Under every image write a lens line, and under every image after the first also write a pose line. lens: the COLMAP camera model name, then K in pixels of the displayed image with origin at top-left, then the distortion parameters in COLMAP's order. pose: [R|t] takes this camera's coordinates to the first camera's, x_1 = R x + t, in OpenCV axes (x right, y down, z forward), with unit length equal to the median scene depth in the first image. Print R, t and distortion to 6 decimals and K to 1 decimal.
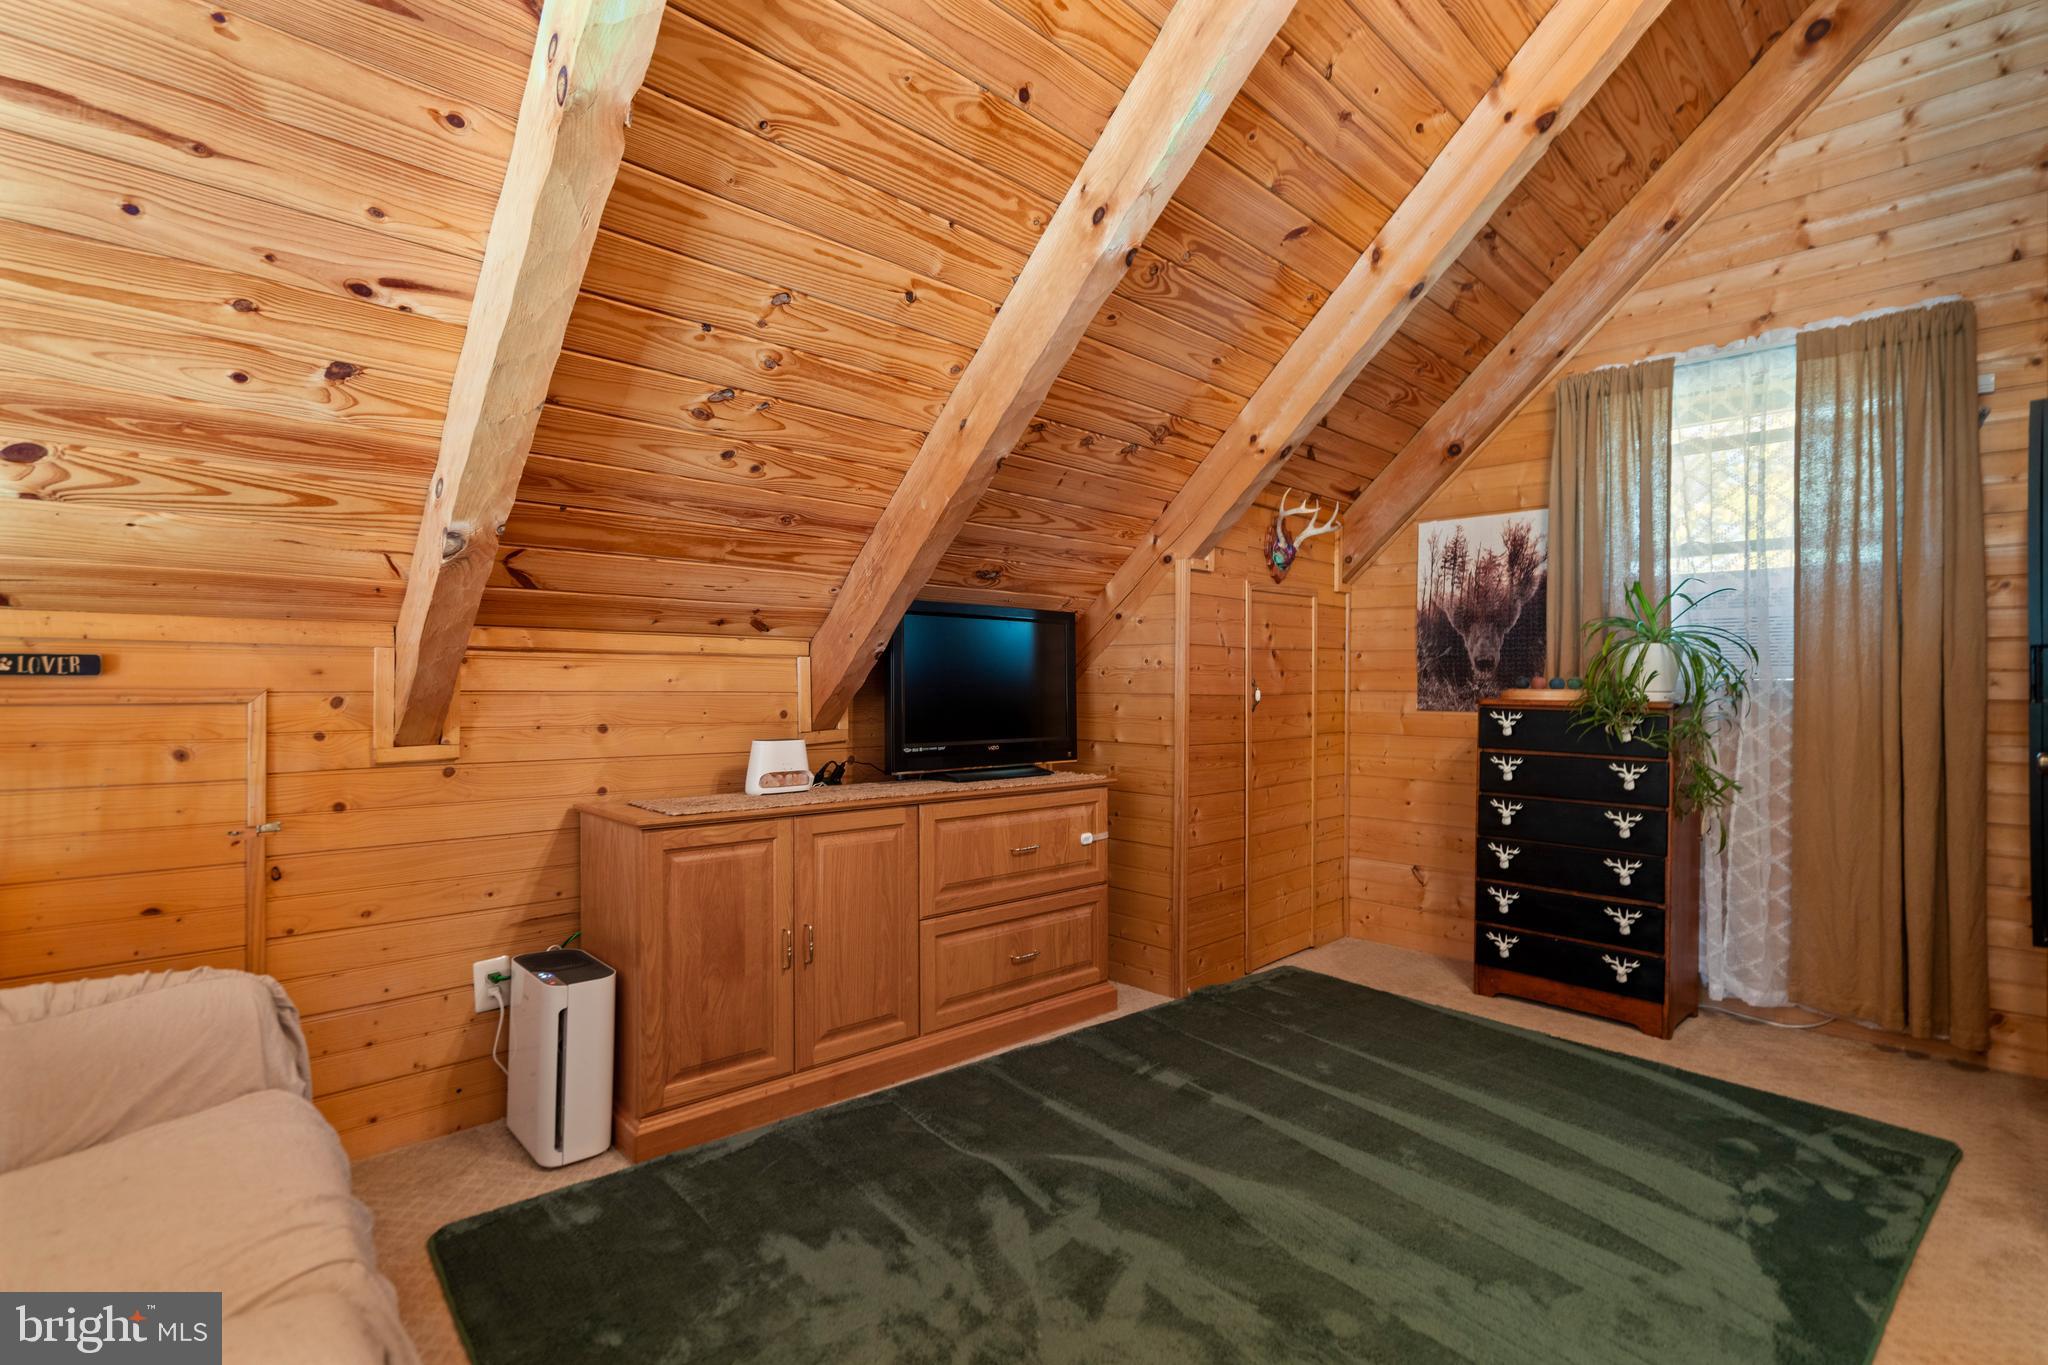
lens RADIAL K [[946.3, 0, 1032.3], [0, 946.3, 679.7], [0, 0, 1]] dist [0.000026, 0.000740]
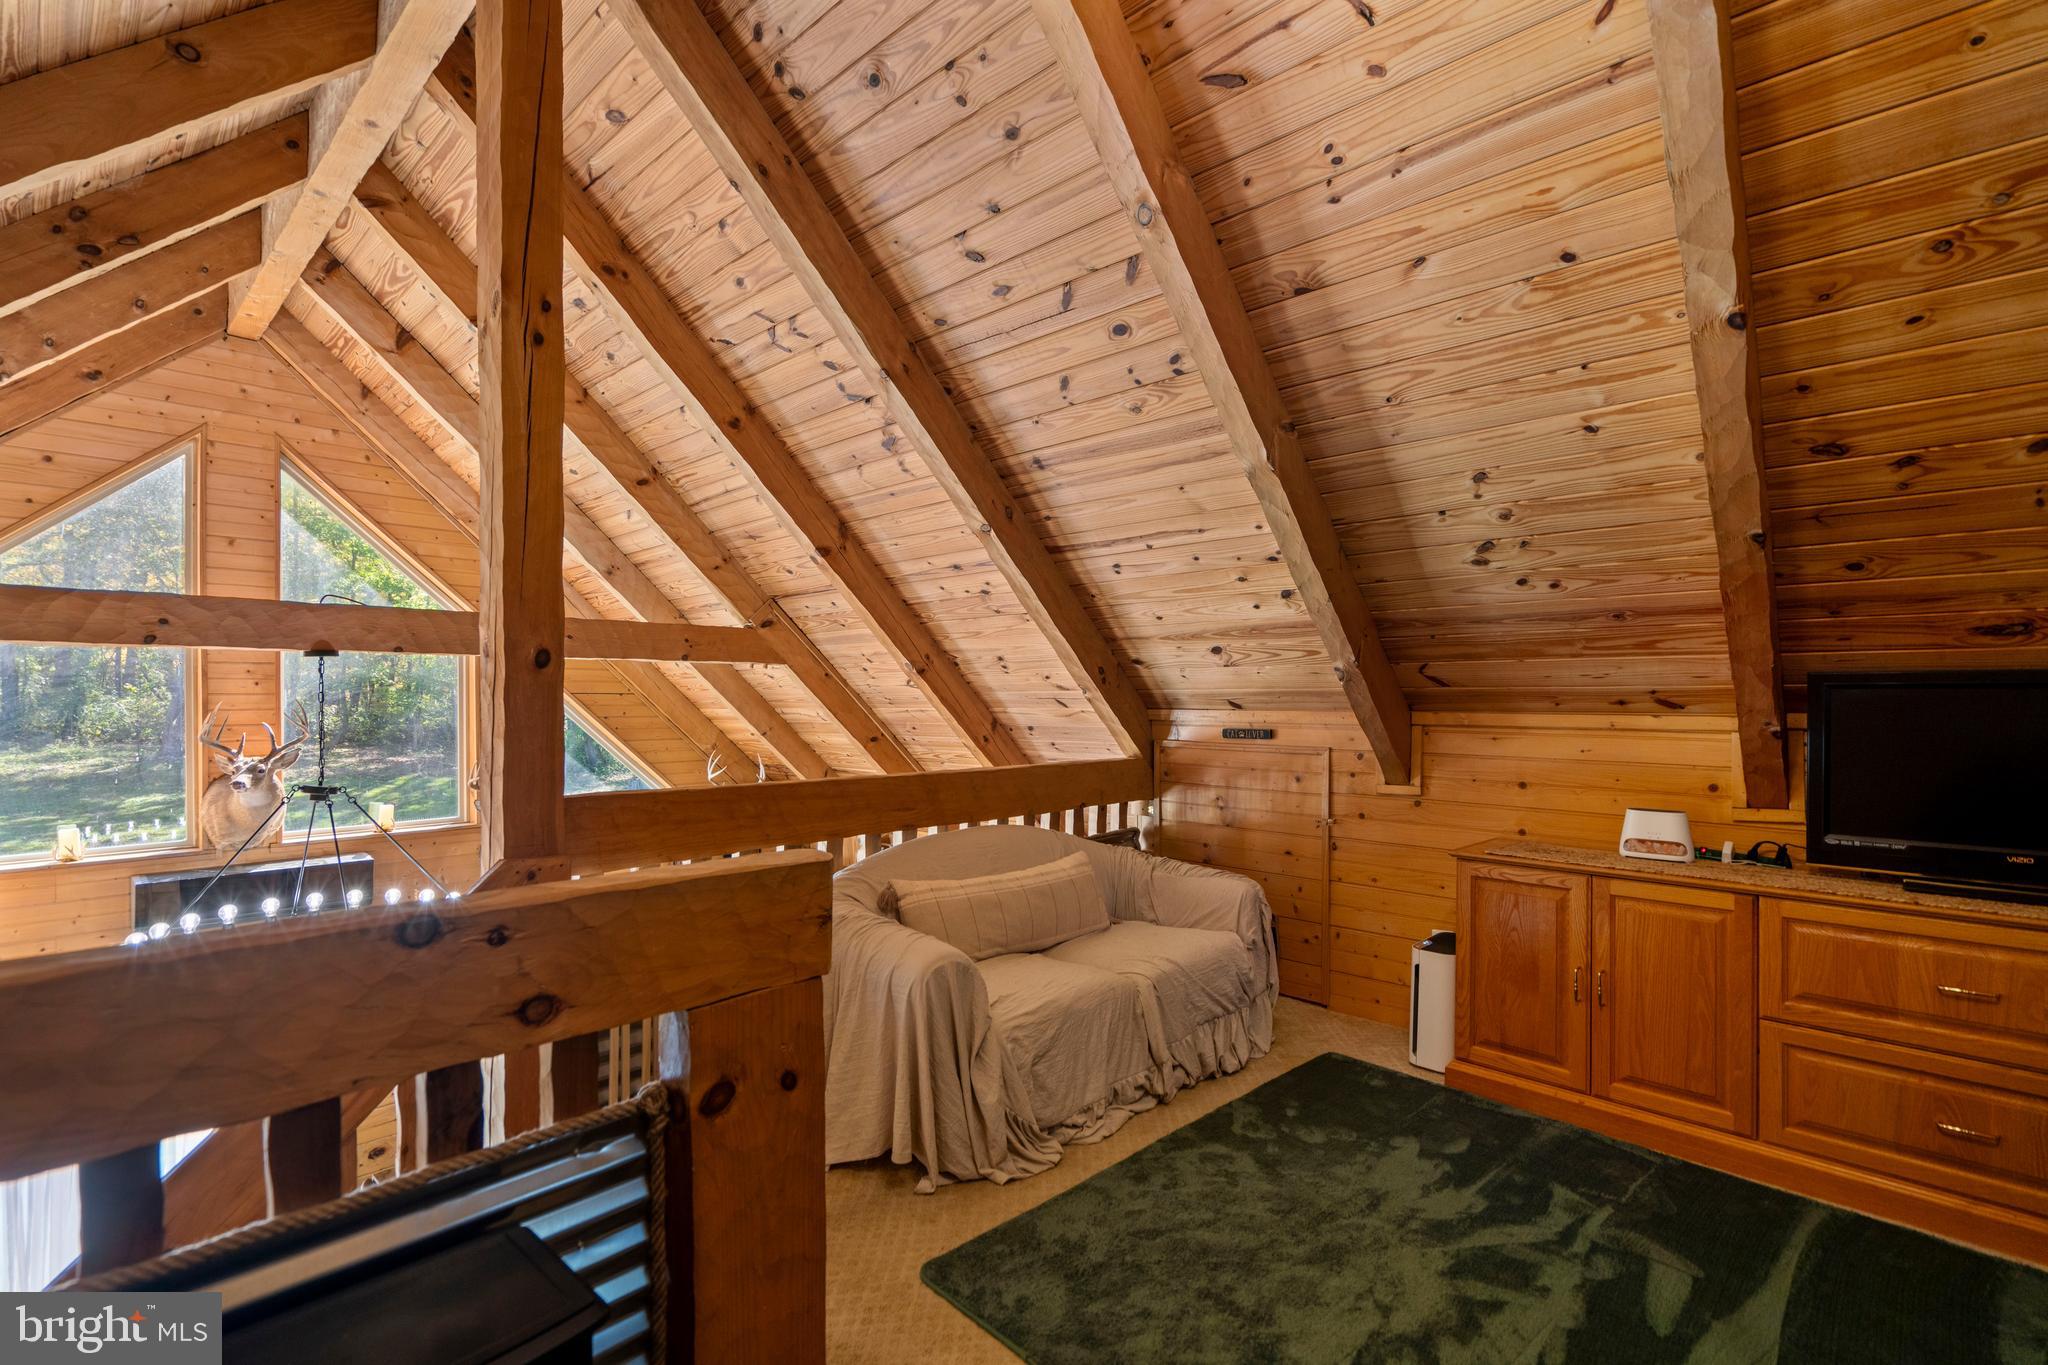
lens RADIAL K [[946.3, 0, 1016.1], [0, 946.3, 694.9], [0, 0, 1]] dist [0.000026, 0.000740]
pose [[0.053956, -0.002879, -0.998539, 1.009222], [0.003334, 0.999991, -0.002703, -0.089746], [0.998538, -0.003183, 0.053965, 0.262362]]
